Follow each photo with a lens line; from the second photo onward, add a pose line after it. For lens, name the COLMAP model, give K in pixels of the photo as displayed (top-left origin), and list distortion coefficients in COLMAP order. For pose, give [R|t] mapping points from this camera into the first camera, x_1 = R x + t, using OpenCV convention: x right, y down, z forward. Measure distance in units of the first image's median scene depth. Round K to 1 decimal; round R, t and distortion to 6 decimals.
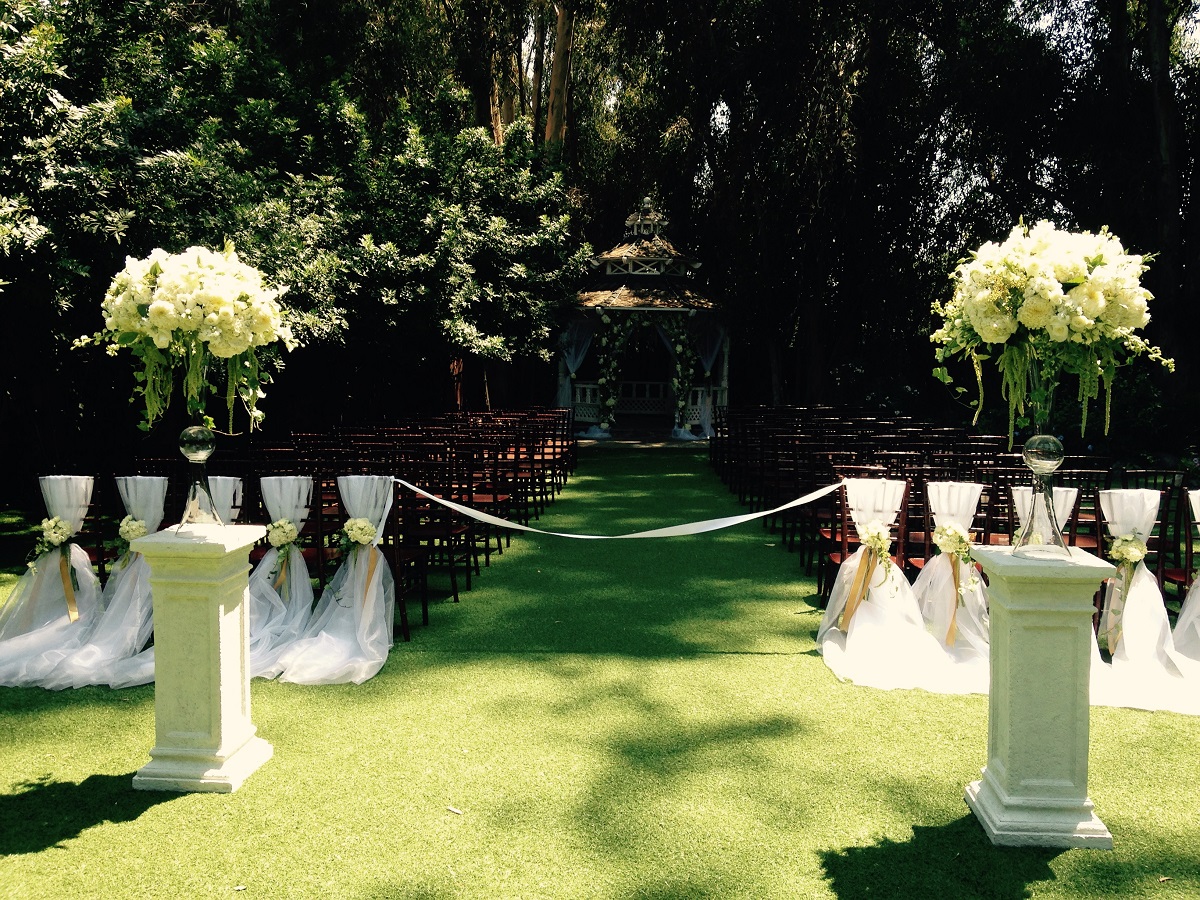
lens RADIAL K [[1159.0, 0, 604.8], [0, 1159.0, 447.4], [0, 0, 1]] dist [0.084940, 0.000000]
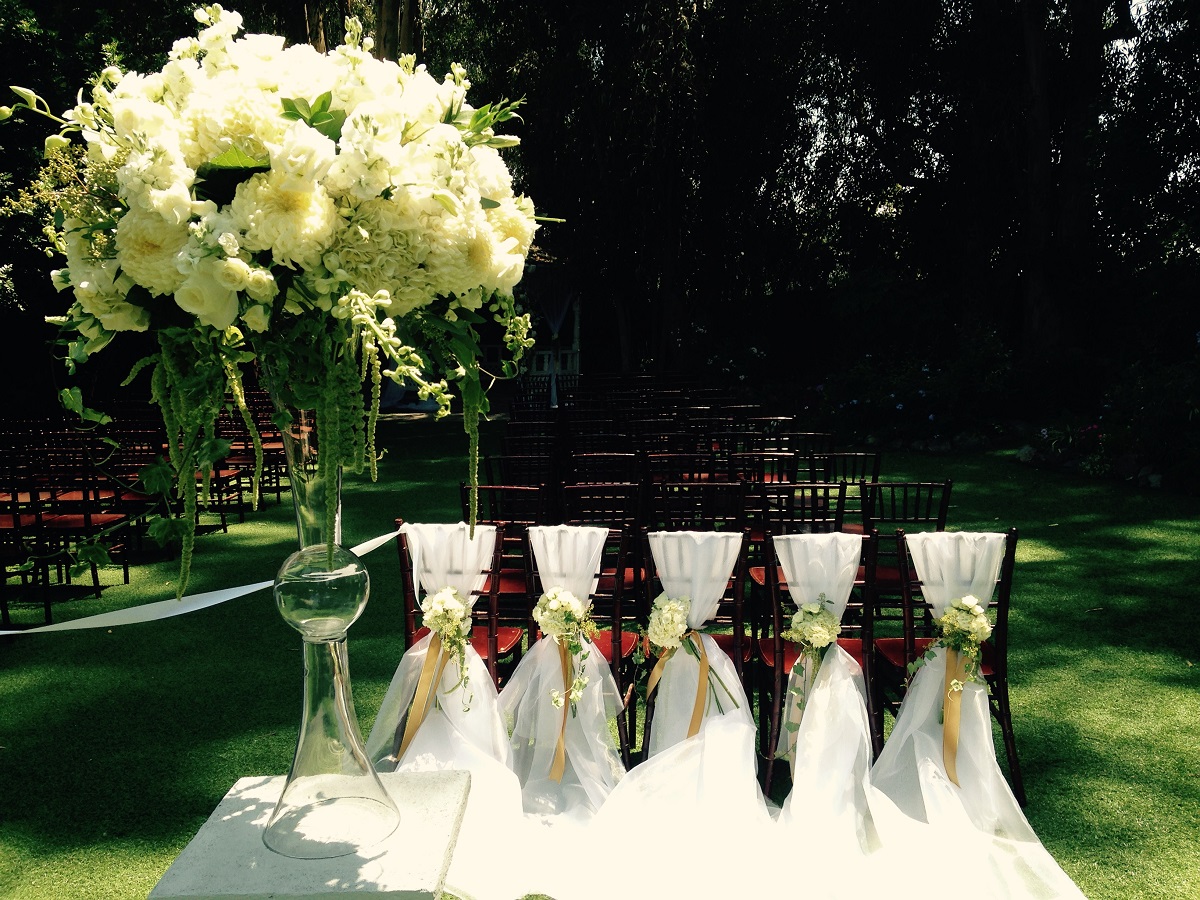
lens RADIAL K [[1159.0, 0, 596.2], [0, 1159.0, 453.3], [0, 0, 1]] dist [0.084940, 0.000000]
pose [[0.997730, -0.024103, 0.062882, 0.274475], [0.021522, 0.998911, 0.041392, -0.036447], [-0.063811, -0.039945, 0.997162, 0.356171]]
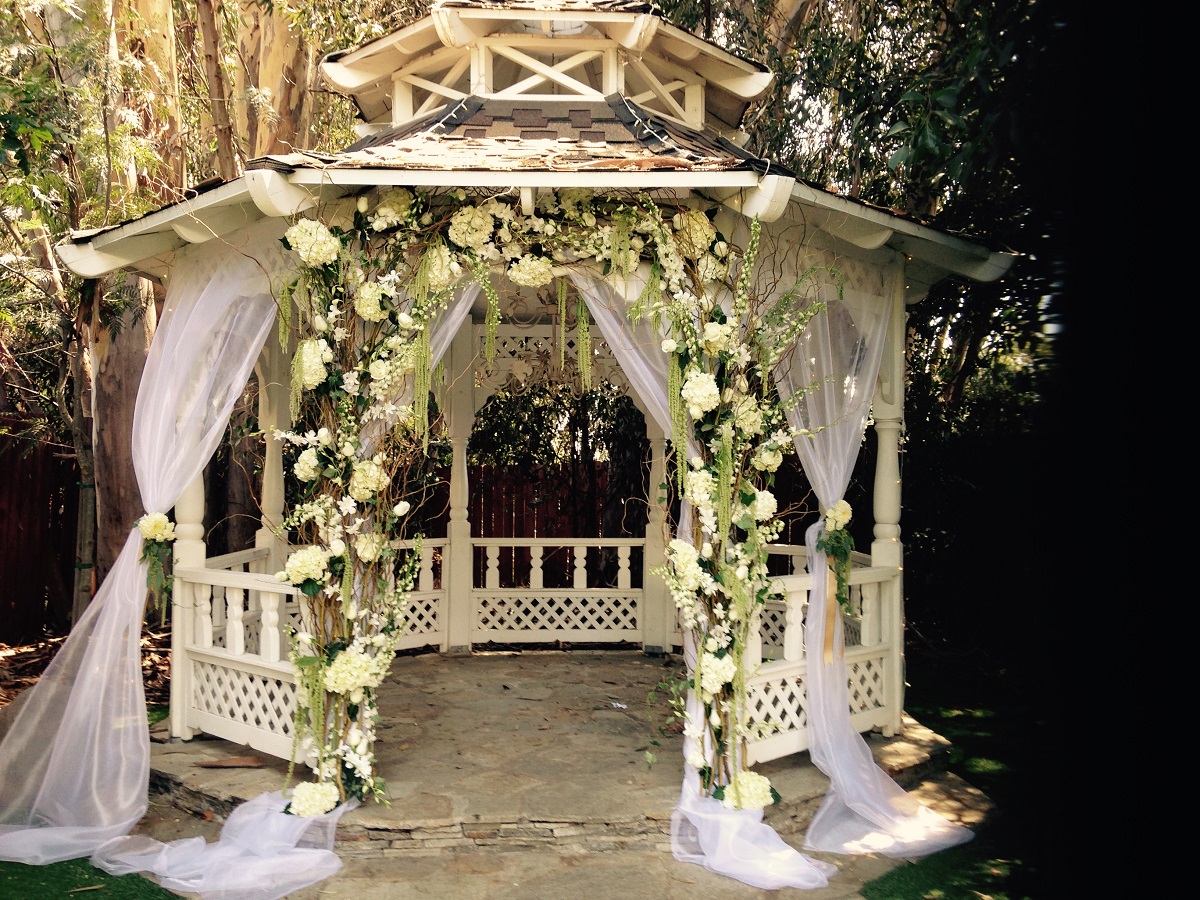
lens RADIAL K [[1159.0, 0, 601.0], [0, 1159.0, 451.0], [0, 0, 1]] dist [0.084940, 0.000000]
pose [[0.999755, -0.009653, 0.019935, 0.183816], [0.011786, 0.993884, -0.109798, -0.228744], [-0.018753, 0.110006, 0.993754, 3.410723]]
